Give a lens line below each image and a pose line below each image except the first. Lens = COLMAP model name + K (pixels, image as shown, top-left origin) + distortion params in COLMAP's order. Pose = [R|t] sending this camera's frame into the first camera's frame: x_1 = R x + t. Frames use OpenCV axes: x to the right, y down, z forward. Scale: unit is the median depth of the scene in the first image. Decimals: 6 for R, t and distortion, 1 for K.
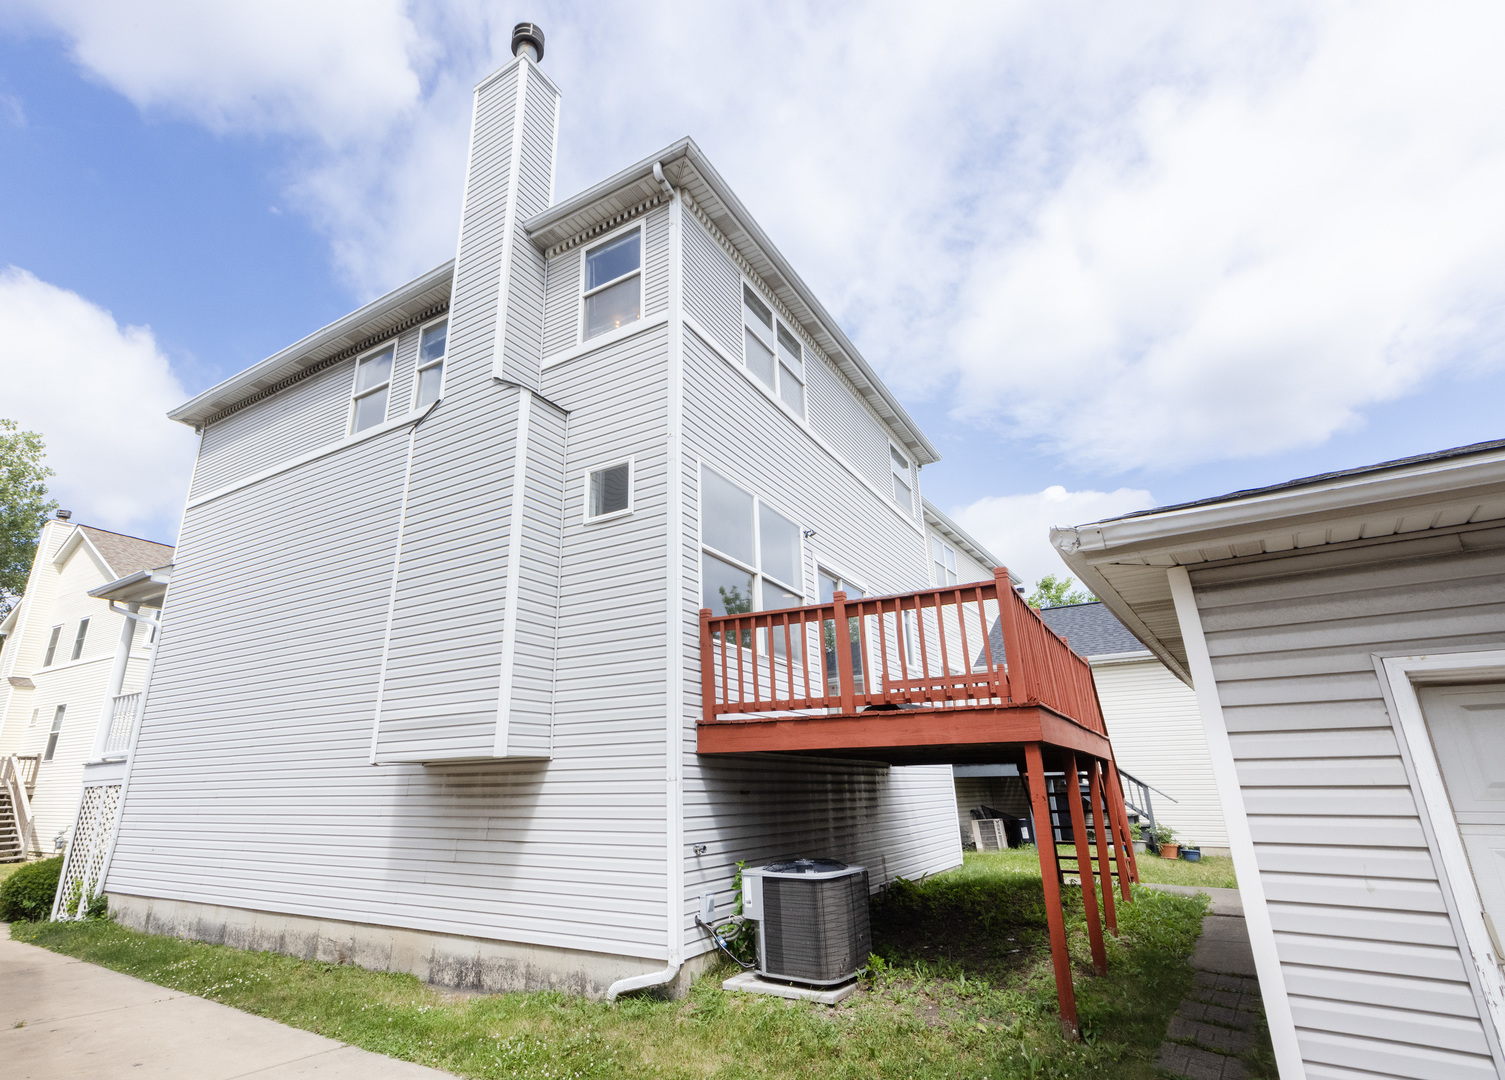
lens RADIAL K [[737.6, 0, 717.0], [0, 737.6, 543.3], [0, 0, 1]] dist [0.004016, 0.006396]
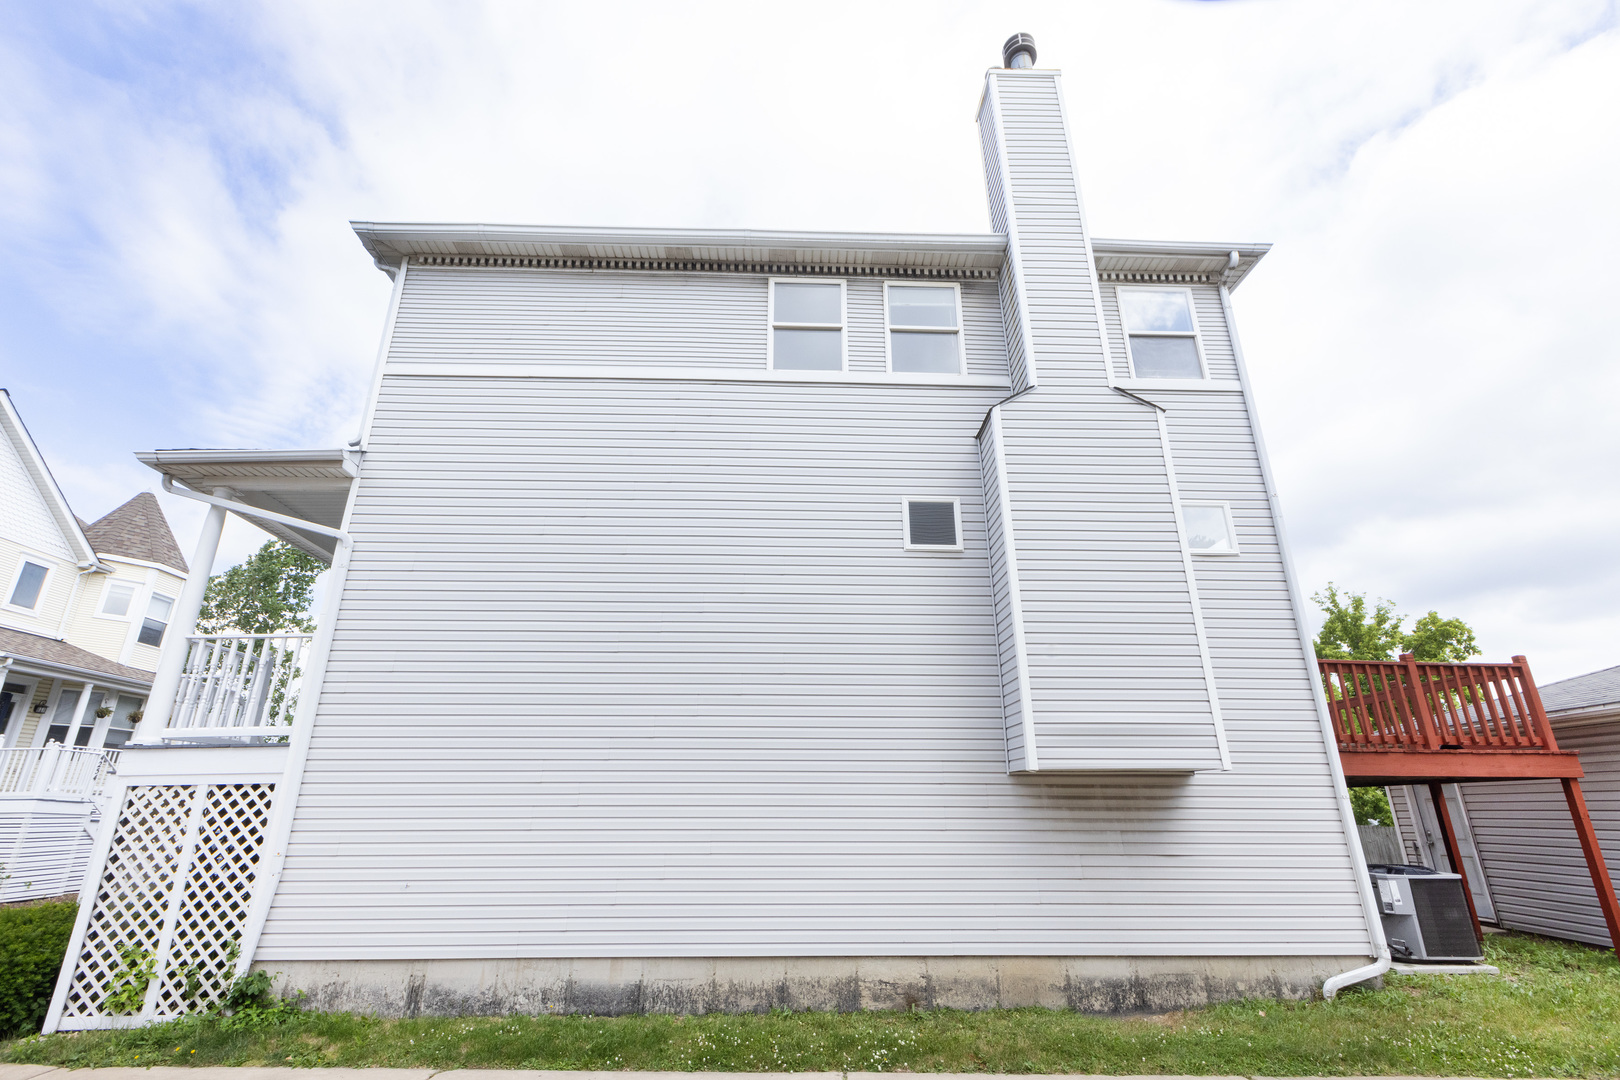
lens RADIAL K [[734.2, 0, 808.2], [0, 734.2, 540.6], [0, 0, 1]] dist [0.010667, -0.000626]
pose [[0.831960, 0.202433, 0.516588, -1.188008], [-0.184803, 0.979004, -0.086014, 0.149131], [-0.523154, -0.023907, 0.851903, 0.379827]]
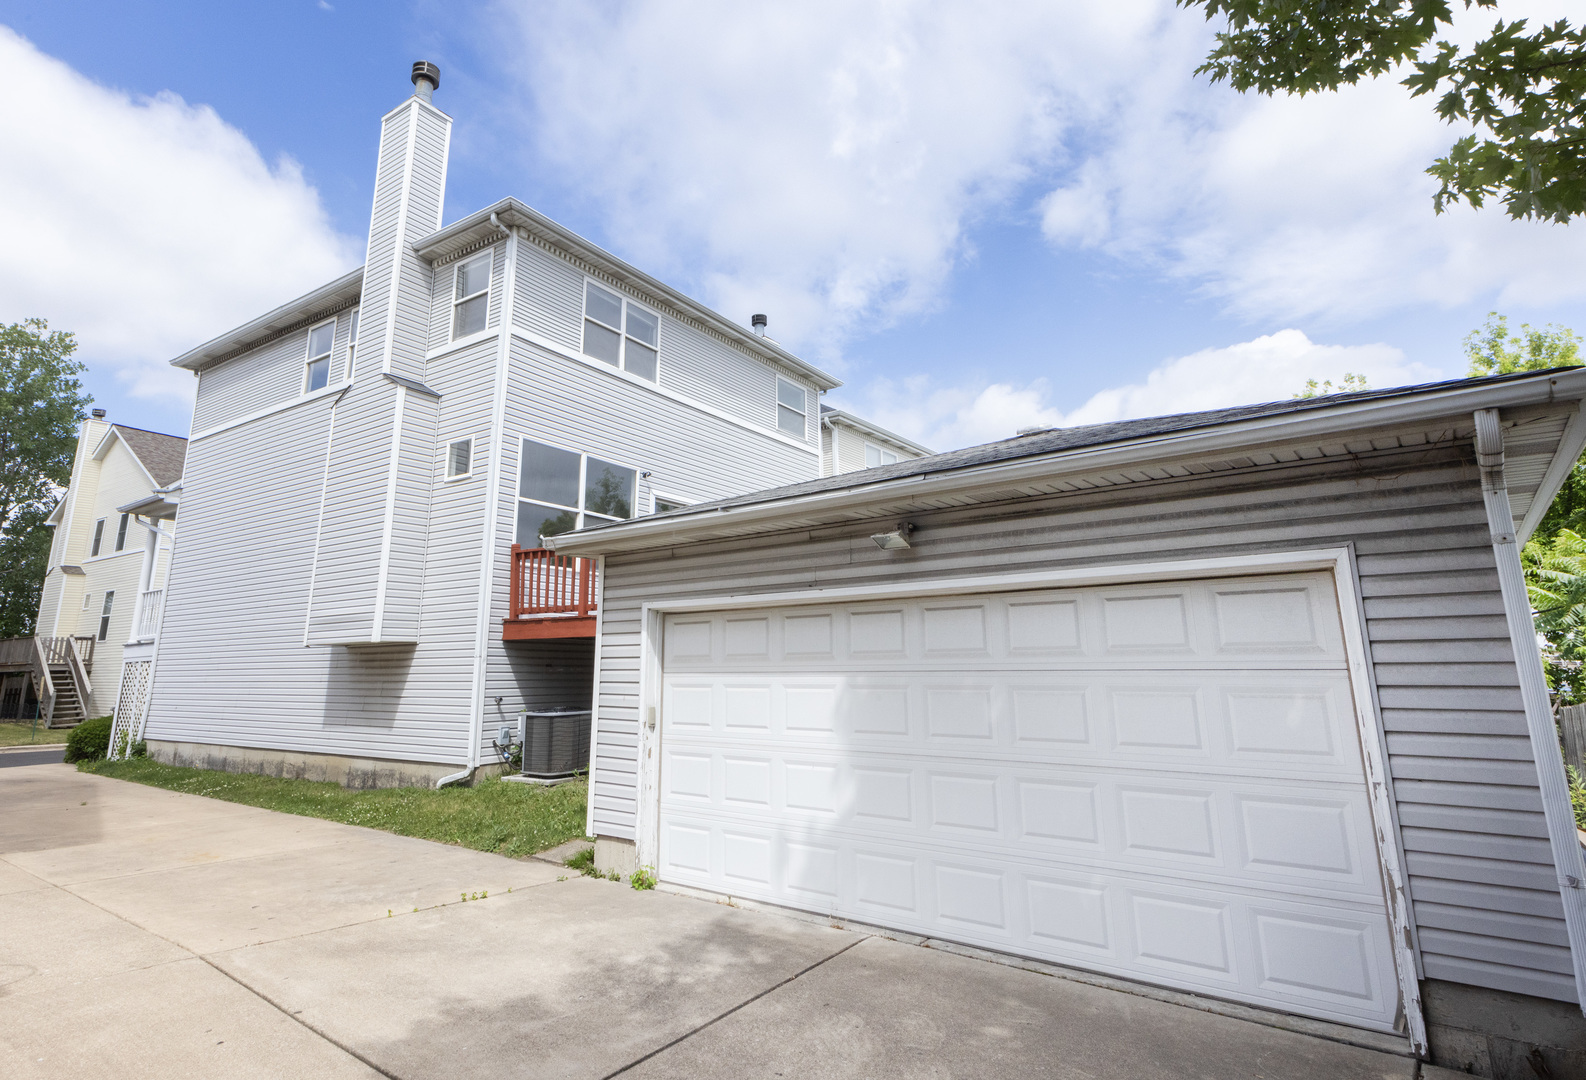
lens RADIAL K [[821.1, 0, 790.0], [0, 821.1, 478.3], [0, 0, 1]] dist [-0.000660, 0.017455]
pose [[0.999403, -0.002866, -0.034431, 0.545429], [0.005900, 0.996072, 0.088346, -0.169909], [0.034043, -0.088496, 0.995495, -0.558654]]
